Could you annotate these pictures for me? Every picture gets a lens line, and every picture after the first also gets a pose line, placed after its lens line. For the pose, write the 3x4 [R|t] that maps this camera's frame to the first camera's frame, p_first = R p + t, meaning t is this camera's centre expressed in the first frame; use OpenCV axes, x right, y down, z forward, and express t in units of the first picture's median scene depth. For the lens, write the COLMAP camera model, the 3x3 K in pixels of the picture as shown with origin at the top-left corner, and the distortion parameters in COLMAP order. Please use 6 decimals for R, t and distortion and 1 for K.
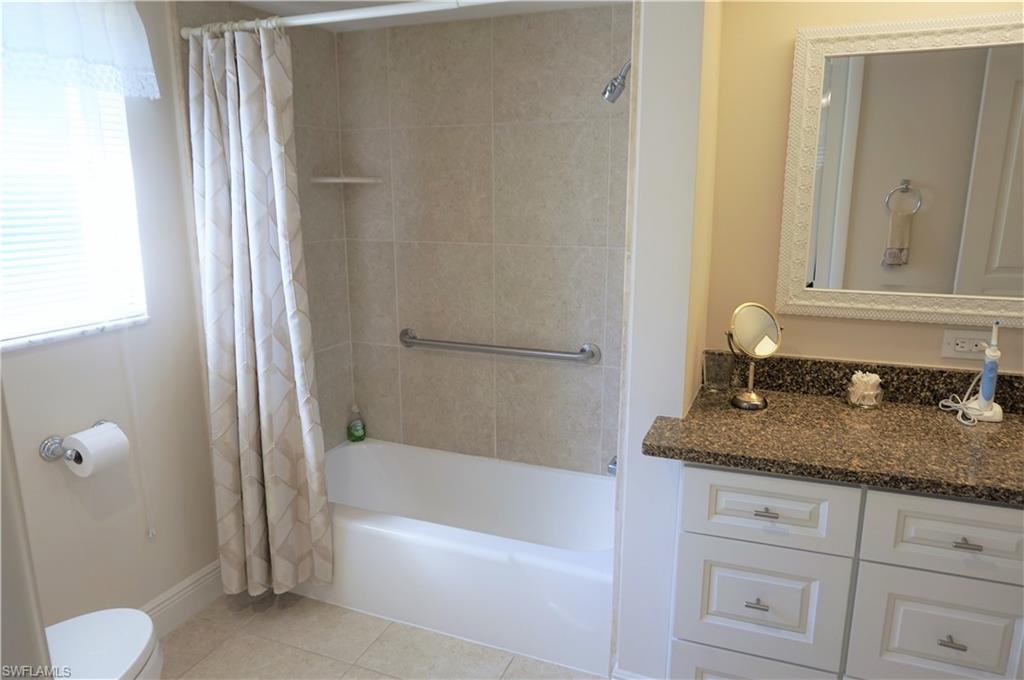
lens RADIAL K [[691.2, 0, 510.4], [0, 691.2, 348.0], [0, 0, 1]] dist [-0.035803, 0.031497]
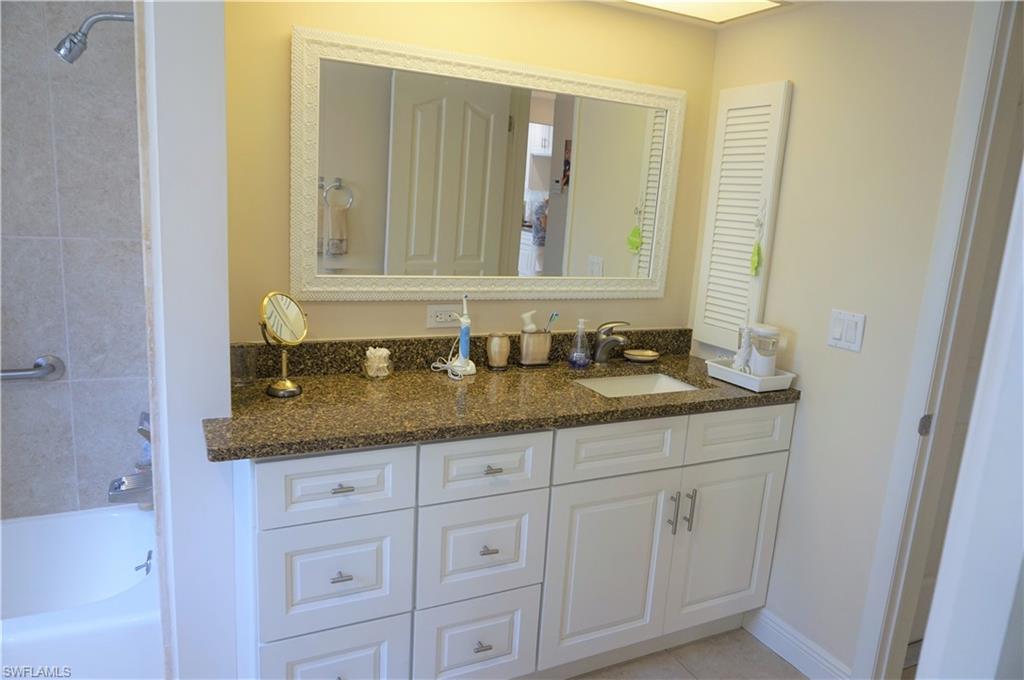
lens RADIAL K [[691.2, 0, 511.1], [0, 691.2, 345.4], [0, 0, 1]] dist [-0.035803, 0.031497]
pose [[0.670665, -0.108863, 0.733728, -0.175484], [0.104928, 0.993148, 0.051444, -0.003796], [-0.734301, 0.042487, 0.677493, 0.075344]]
